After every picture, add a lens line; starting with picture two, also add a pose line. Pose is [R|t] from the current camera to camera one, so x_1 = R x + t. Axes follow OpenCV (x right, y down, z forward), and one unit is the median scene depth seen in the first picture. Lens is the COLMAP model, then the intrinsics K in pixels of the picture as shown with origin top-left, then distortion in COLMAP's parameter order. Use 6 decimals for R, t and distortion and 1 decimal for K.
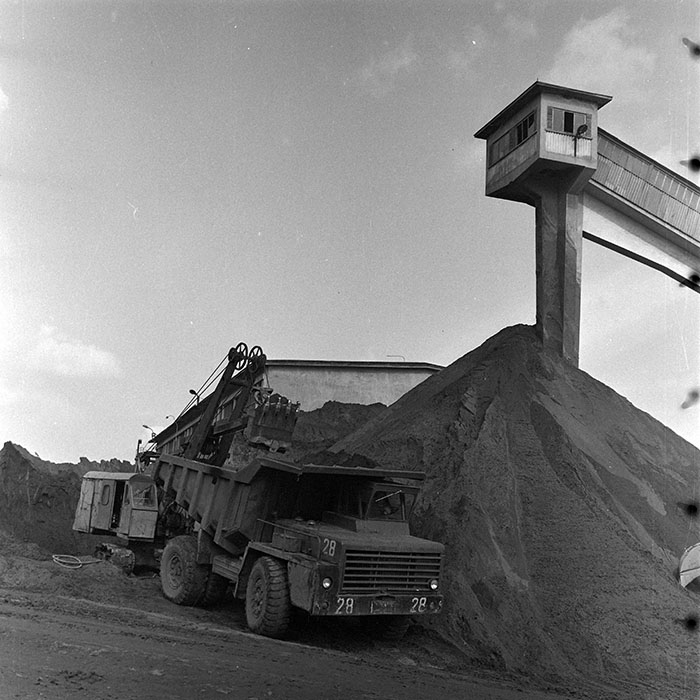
lens RADIAL K [[1001.9, 0, 300.9], [0, 1001.9, 350.0], [0, 0, 1]] dist [0.055969, -0.025031]
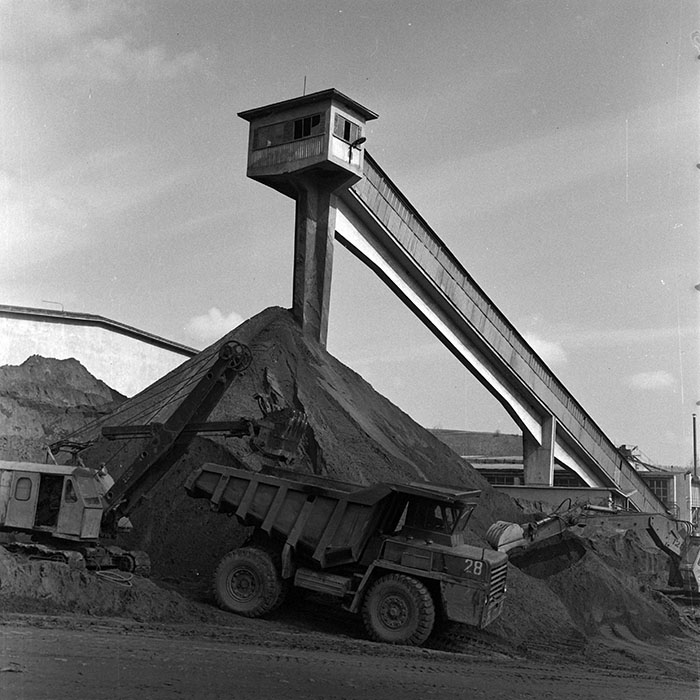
lens RADIAL K [[1007.1, 0, 350.0], [0, 1007.1, 350.0], [0, 0, 1]] dist [0.014679, -0.091629]
pose [[0.801592, 0.069409, 0.593829, -0.368331], [-0.119230, 0.991846, 0.045015, -0.038869], [-0.585863, -0.106886, 0.803331, 0.090723]]
